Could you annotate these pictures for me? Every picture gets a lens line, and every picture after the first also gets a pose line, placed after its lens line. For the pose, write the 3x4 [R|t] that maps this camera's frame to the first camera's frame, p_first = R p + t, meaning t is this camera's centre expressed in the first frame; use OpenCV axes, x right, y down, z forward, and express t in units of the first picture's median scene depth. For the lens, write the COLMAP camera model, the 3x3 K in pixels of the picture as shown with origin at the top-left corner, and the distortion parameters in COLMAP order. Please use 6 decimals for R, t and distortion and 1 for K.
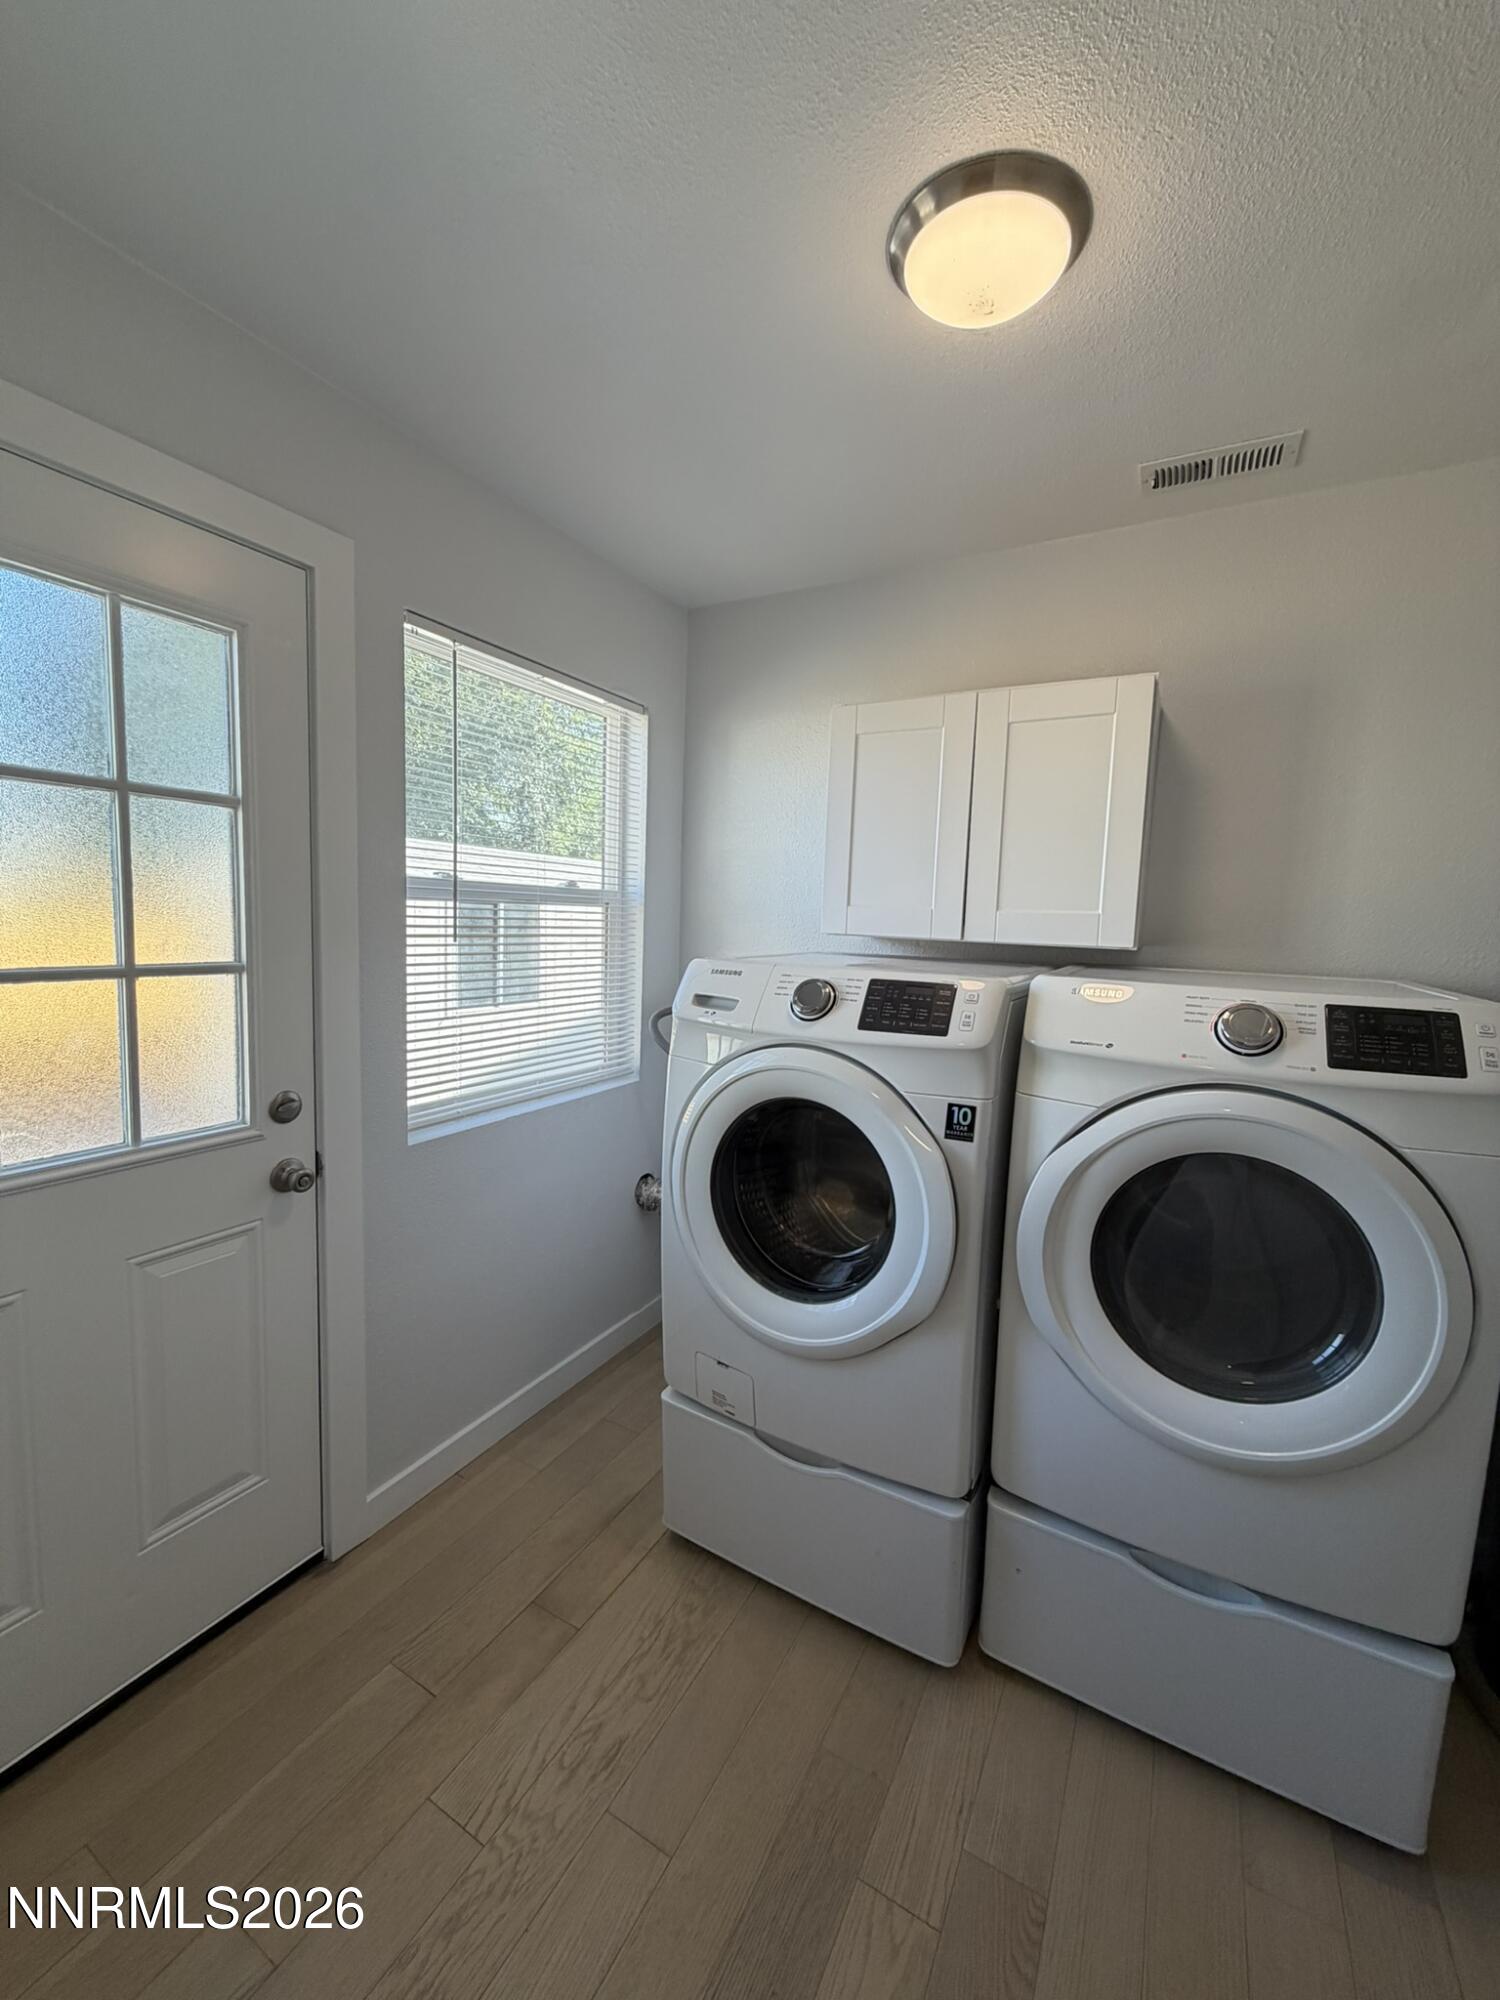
lens RADIAL K [[796.4, 0, 755.2], [0, 796.4, 996.3], [0, 0, 1]] dist [-0.000302, -0.000024]
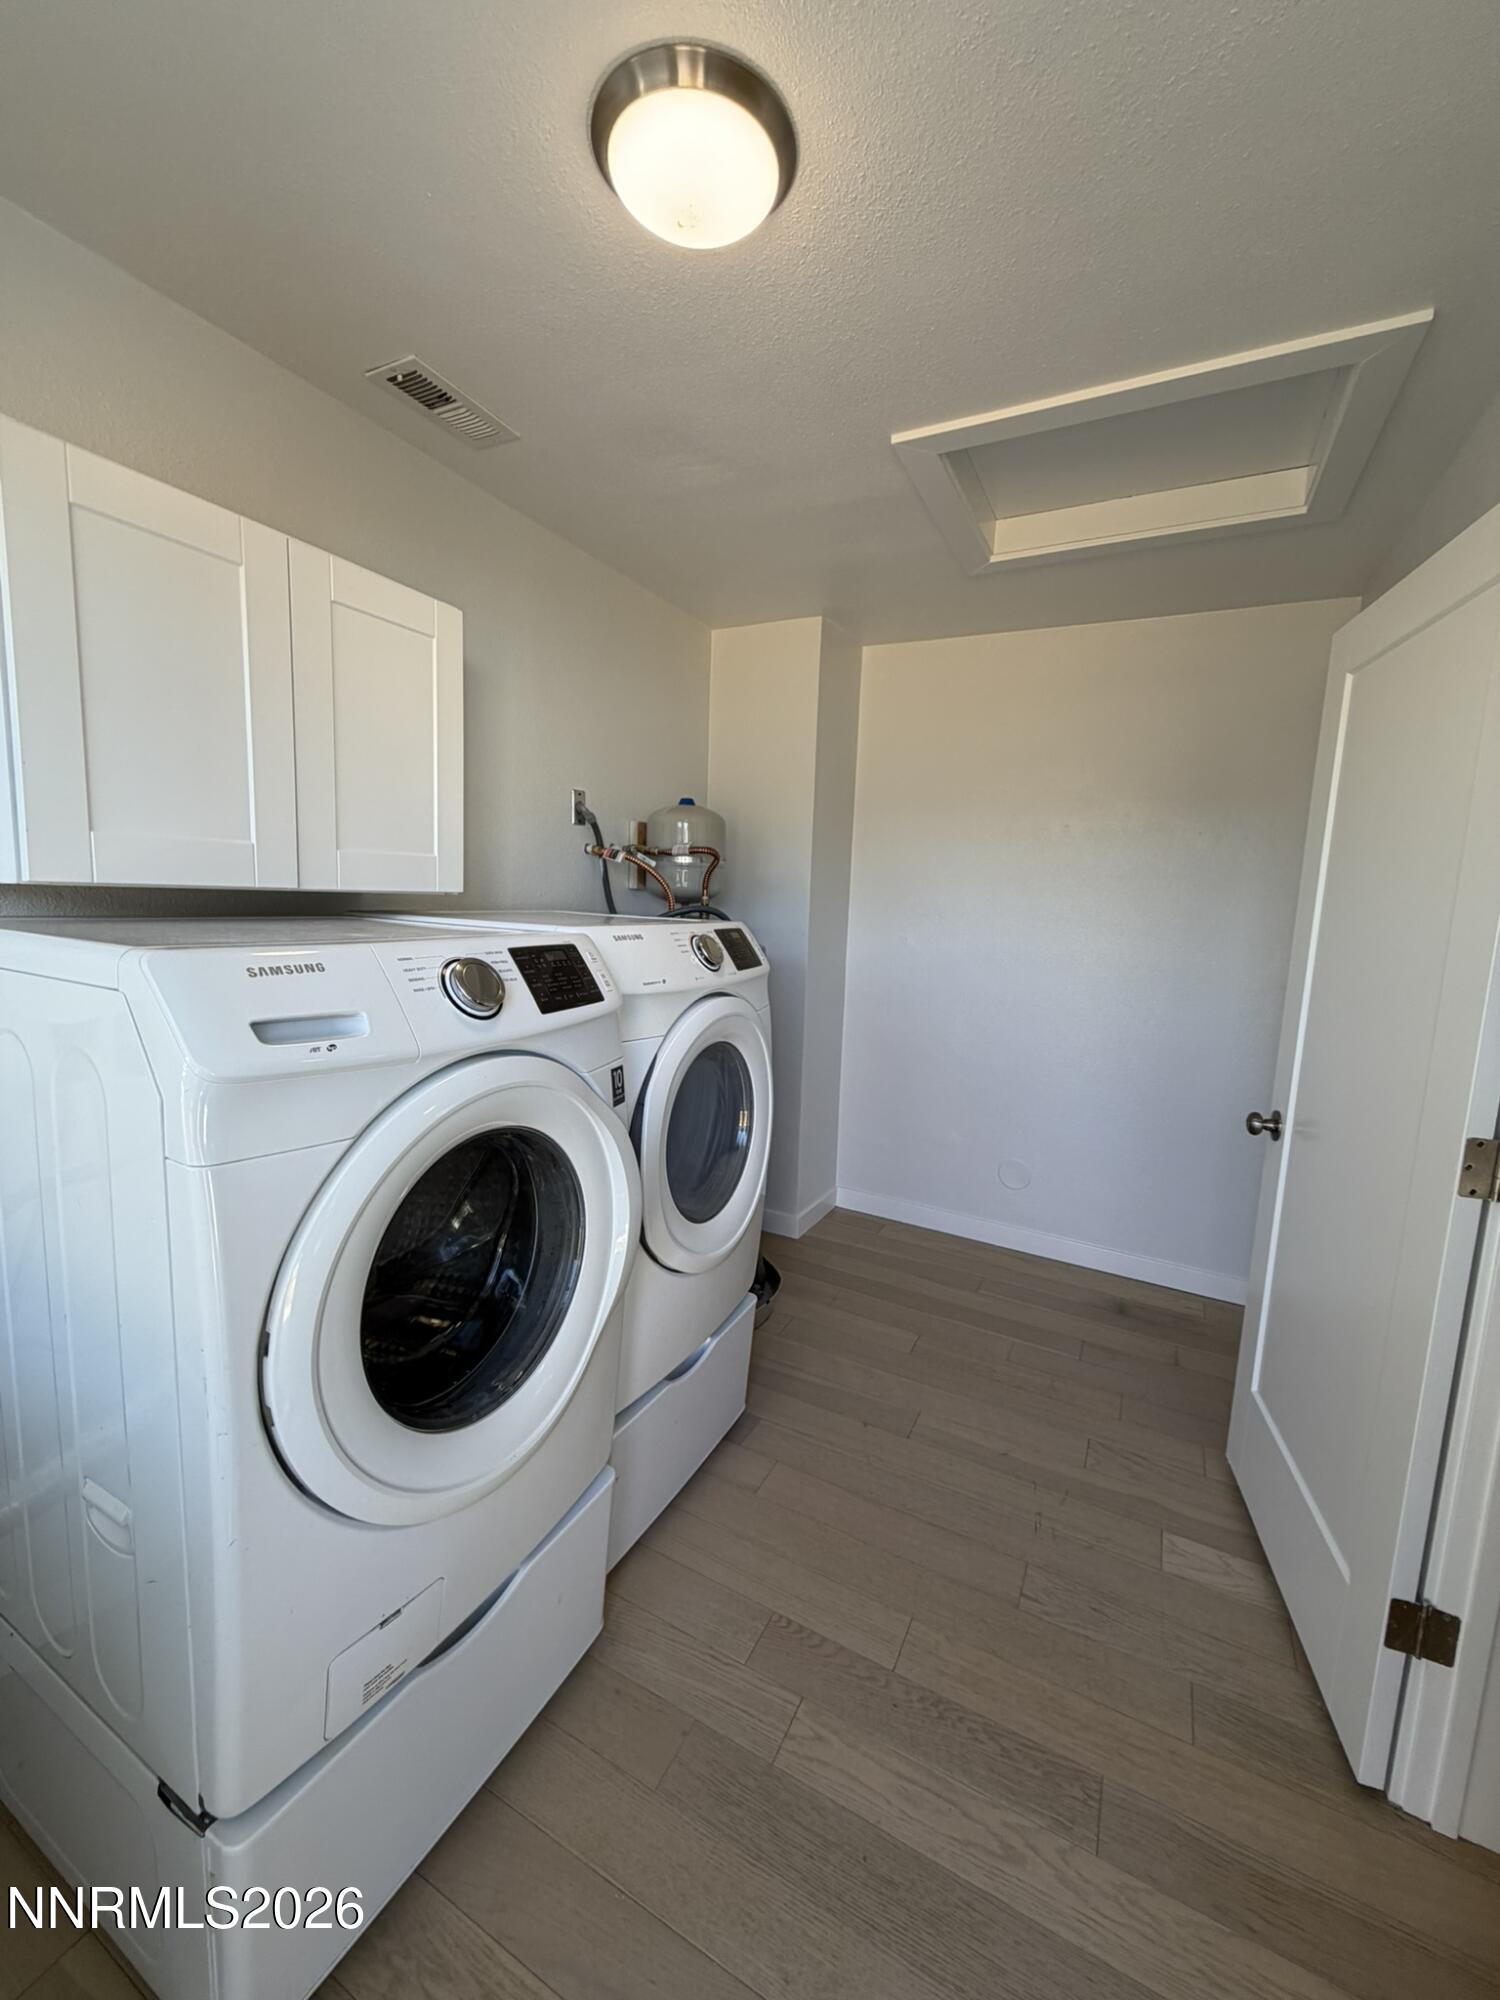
lens RADIAL K [[796.4, 0, 755.2], [0, 796.4, 996.3], [0, 0, 1]] dist [-0.000302, -0.000024]
pose [[-0.026332, -0.164763, 0.985982, -0.656023], [0.062405, 0.984129, 0.166120, -0.093648], [-0.997704, 0.065904, -0.015632, 0.822843]]
